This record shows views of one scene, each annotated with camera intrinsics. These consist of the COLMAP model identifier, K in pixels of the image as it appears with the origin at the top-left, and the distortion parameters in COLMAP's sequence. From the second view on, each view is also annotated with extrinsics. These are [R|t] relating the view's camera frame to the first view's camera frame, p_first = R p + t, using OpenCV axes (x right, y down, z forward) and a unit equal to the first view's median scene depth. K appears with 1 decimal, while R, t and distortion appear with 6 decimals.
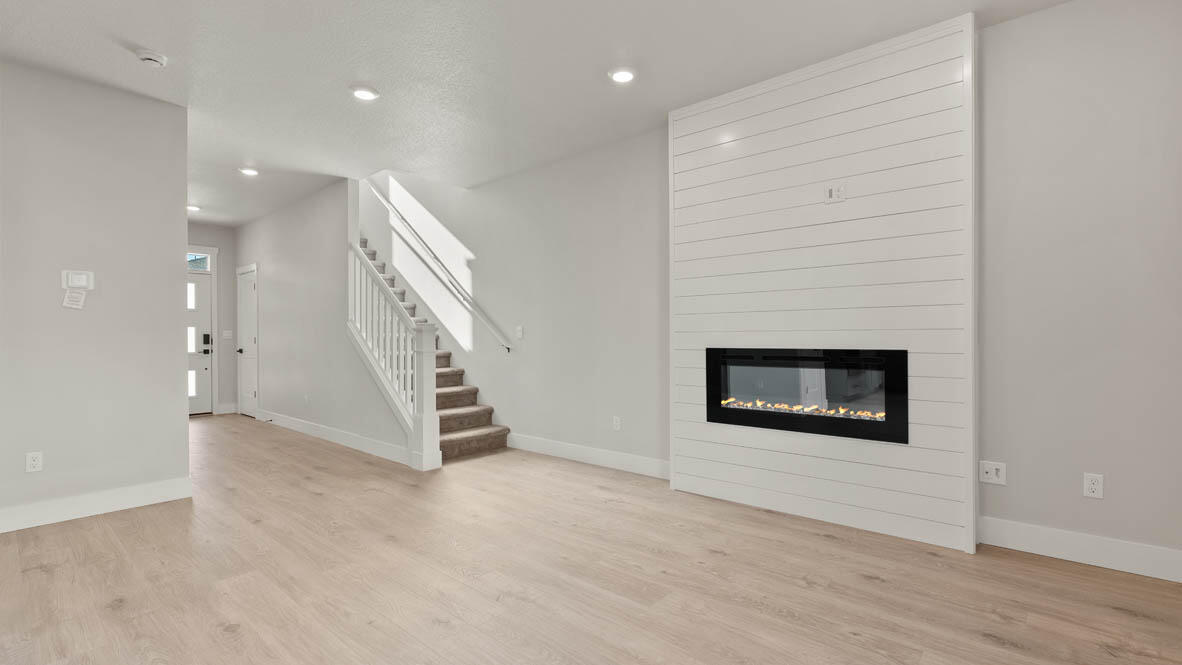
lens RADIAL K [[537.1, 0, 594.6], [0, 537.1, 334.6], [0, 0, 1]] dist [-0.005371, 0.001981]
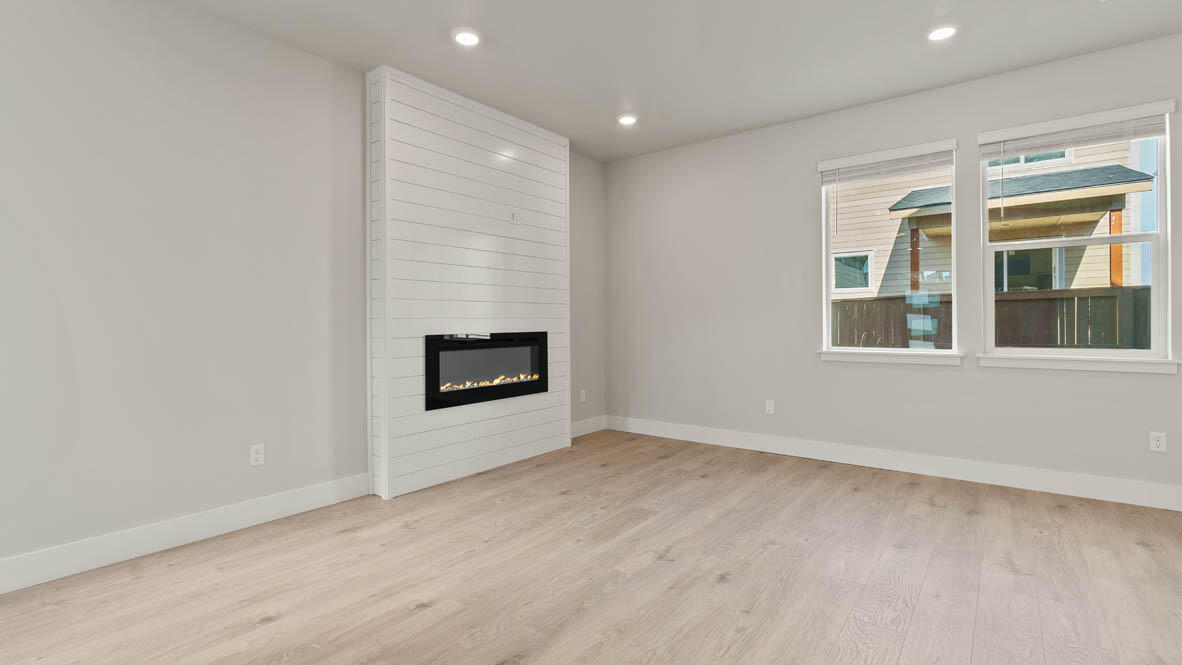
lens RADIAL K [[537.1, 0, 591.1], [0, 537.1, 325.5], [0, 0, 1]] dist [-0.005371, 0.001981]
pose [[-0.054401, 0.000434, 0.998519, -0.965224], [0.007686, 0.999970, -0.000016, 0.011876], [-0.998490, 0.007674, -0.054403, 0.935298]]
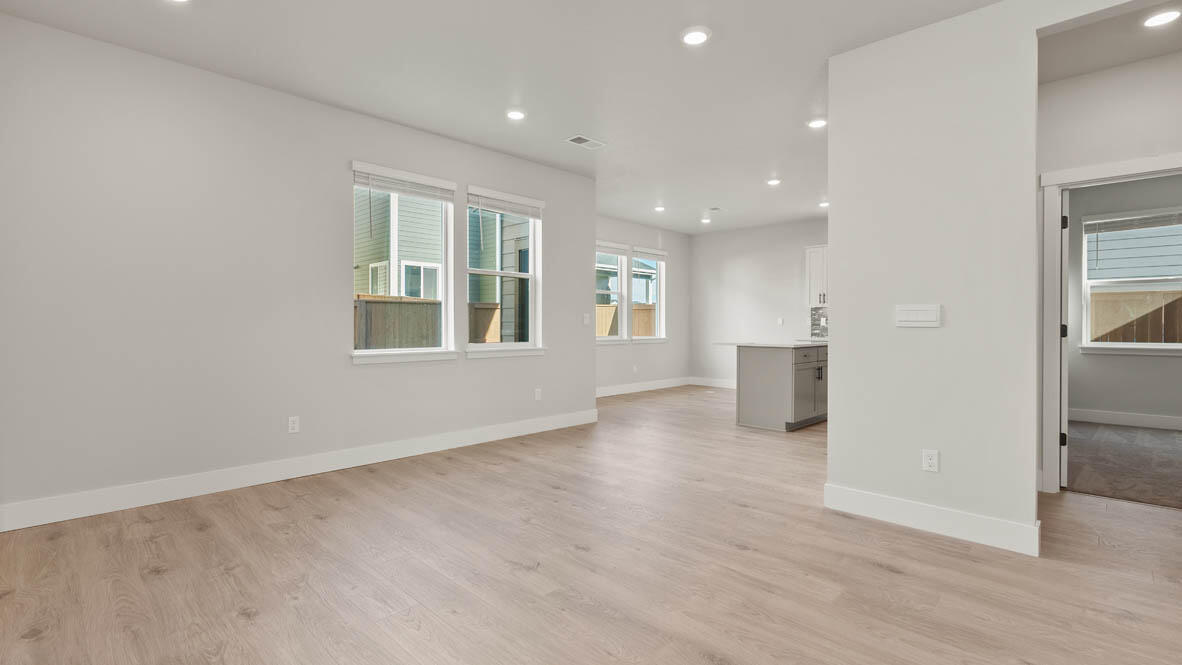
lens RADIAL K [[537.1, 0, 590.0], [0, 537.1, 329.5], [0, 0, 1]] dist [-0.005371, 0.001981]
pose [[-0.998091, 0.002937, 0.061689, -0.270619], [0.003574, 0.999941, 0.010226, 0.006493], [-0.061655, 0.010427, -0.998043, 1.590318]]
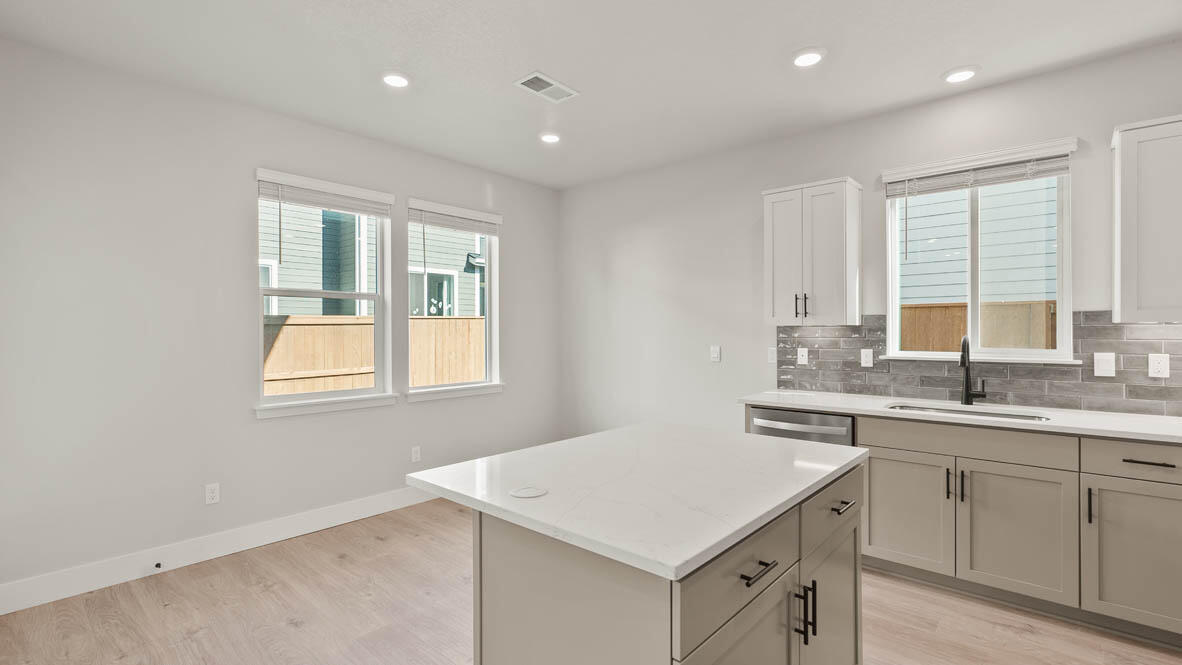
lens RADIAL K [[537.1, 0, 590.8], [0, 537.1, 333.3], [0, 0, 1]] dist [-0.005371, 0.001981]
pose [[-0.999918, 0.007931, 0.010053, -0.796635], [0.007959, 0.999965, 0.002756, -0.061899], [-0.010031, 0.002836, -0.999946, 0.074852]]
